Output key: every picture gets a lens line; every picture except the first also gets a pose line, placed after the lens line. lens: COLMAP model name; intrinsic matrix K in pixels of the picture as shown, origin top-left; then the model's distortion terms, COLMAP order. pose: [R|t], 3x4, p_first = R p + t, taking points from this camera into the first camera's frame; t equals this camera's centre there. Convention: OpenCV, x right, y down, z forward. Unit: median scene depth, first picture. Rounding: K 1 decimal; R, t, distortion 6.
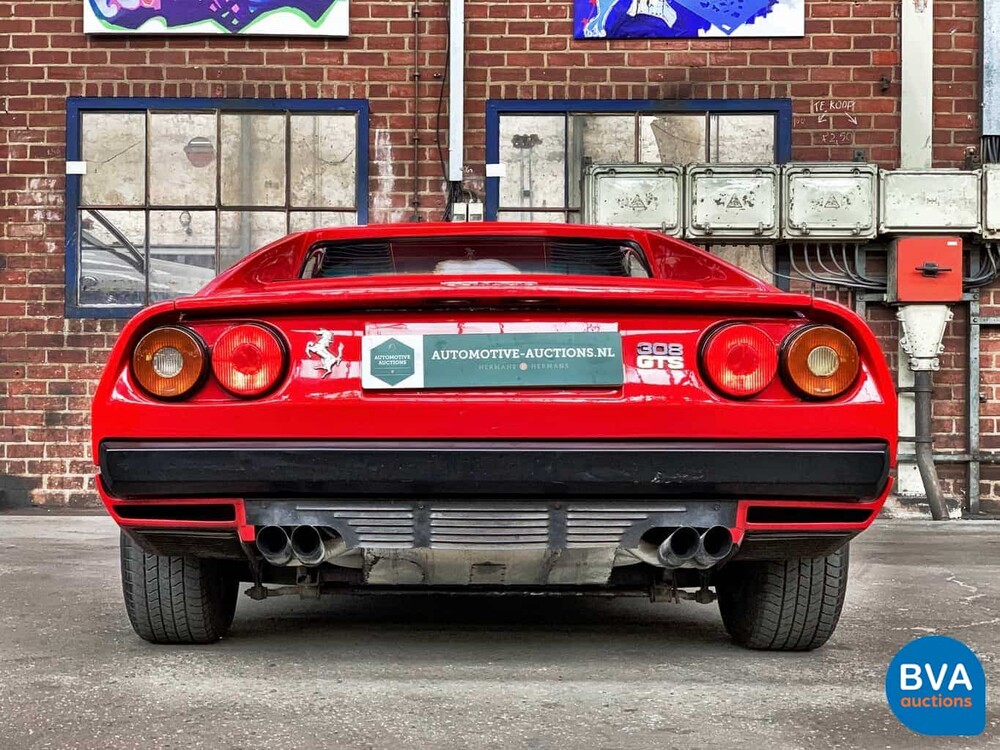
lens RADIAL K [[1415.5, 0, 404.2], [0, 1415.5, 373.0], [0, 0, 1]] dist [0.037029, -0.049594]
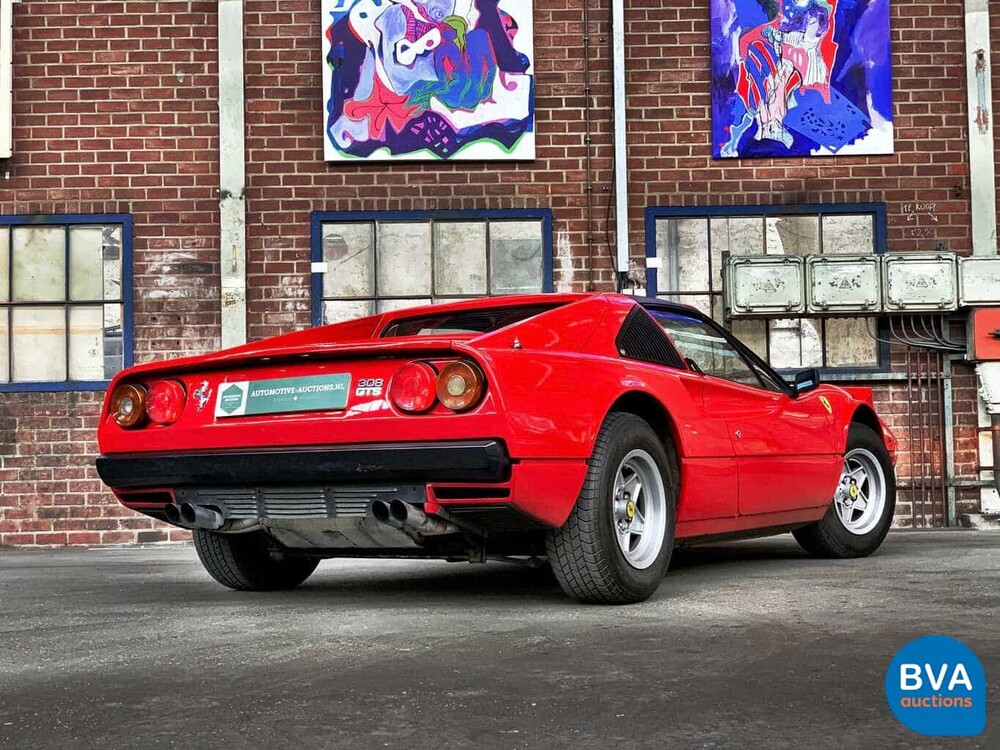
lens RADIAL K [[1437.4, 0, 512.9], [0, 1437.4, 379.7], [0, 0, 1]] dist [0.090691, -0.369987]
pose [[0.999358, -0.021421, 0.028718, -0.099782], [0.023113, 0.997934, -0.059943, 0.034312], [-0.027375, 0.060568, 0.997789, -0.266409]]
